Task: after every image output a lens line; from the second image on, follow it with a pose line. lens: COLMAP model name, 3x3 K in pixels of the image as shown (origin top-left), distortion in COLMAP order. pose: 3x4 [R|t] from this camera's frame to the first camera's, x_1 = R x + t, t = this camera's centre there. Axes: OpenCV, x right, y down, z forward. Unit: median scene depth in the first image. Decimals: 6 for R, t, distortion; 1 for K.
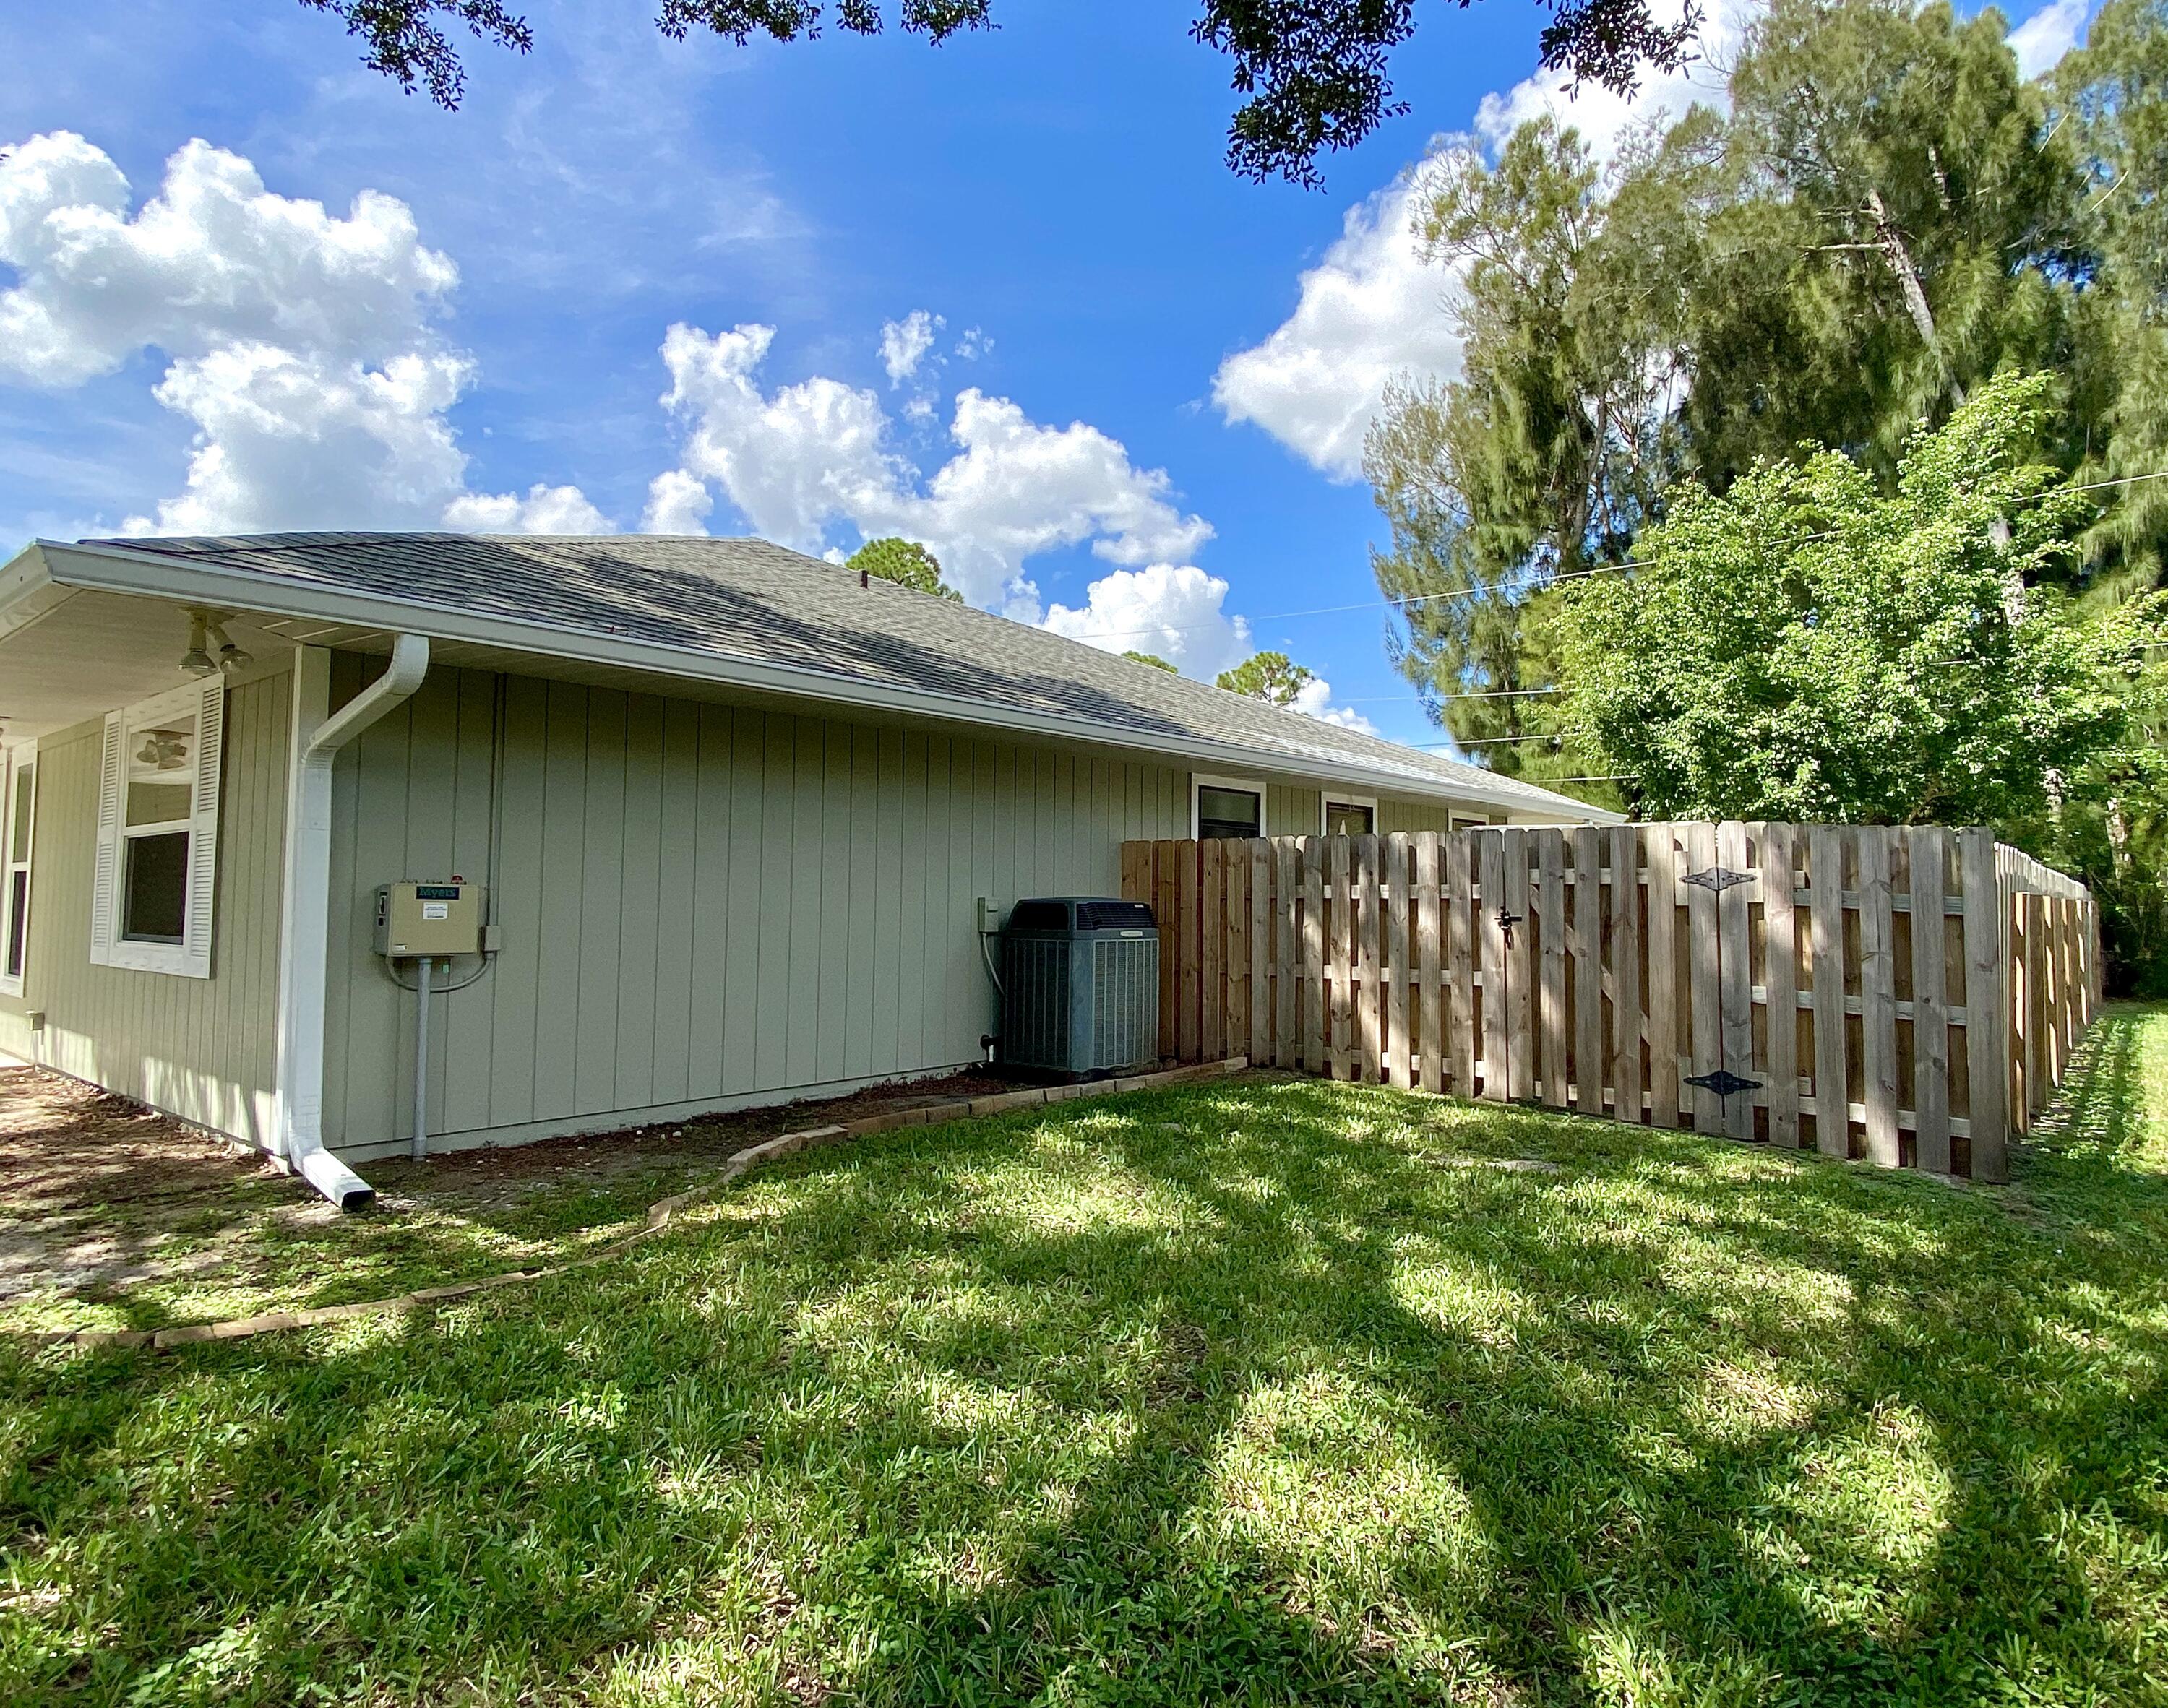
lens RADIAL K [[1222.0, 0, 1148.1], [0, 1222.0, 826.3], [0, 0, 1]] dist [0.002515, -0.000003]
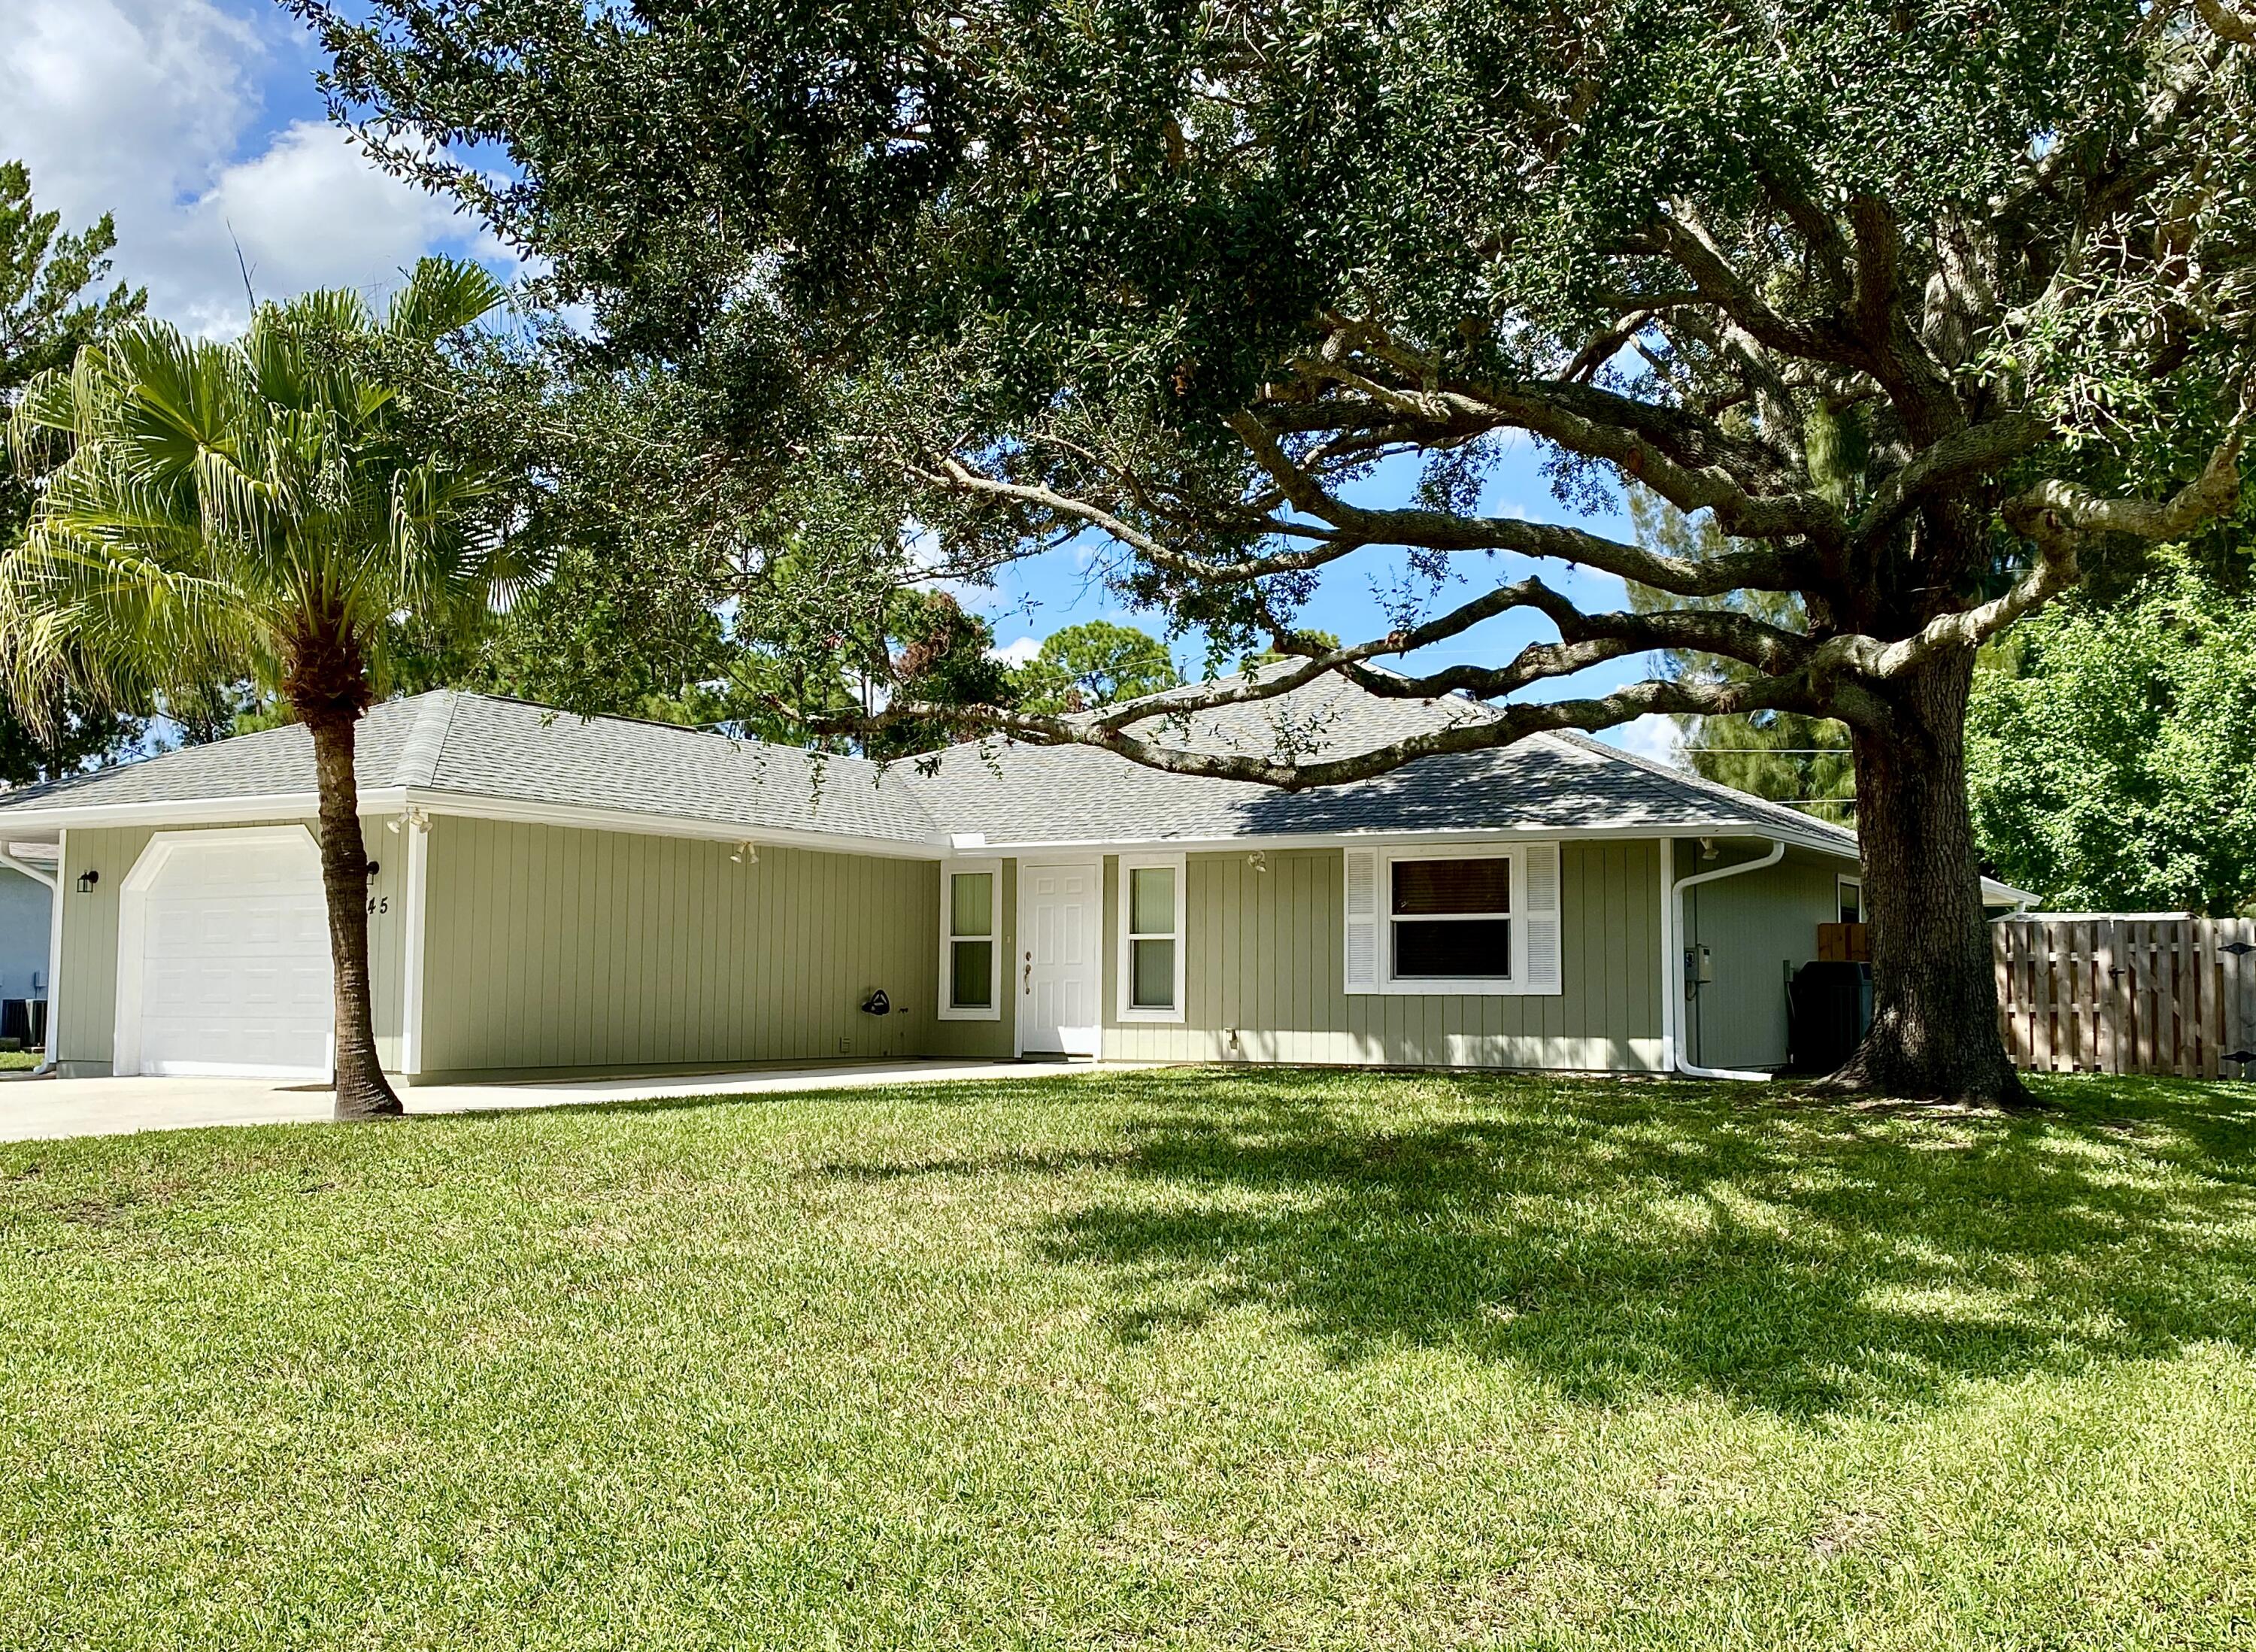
lens RADIAL K [[2216.4, 0, 1187.2], [0, 2216.4, 814.1], [0, 0, 1]] dist [0.023033, 0.000000]
pose [[0.985673, 0.014144, 0.168074, -0.600710], [-0.010080, 0.999636, -0.025012, -0.021688], [-0.168366, 0.022960, 0.985457, -0.739737]]
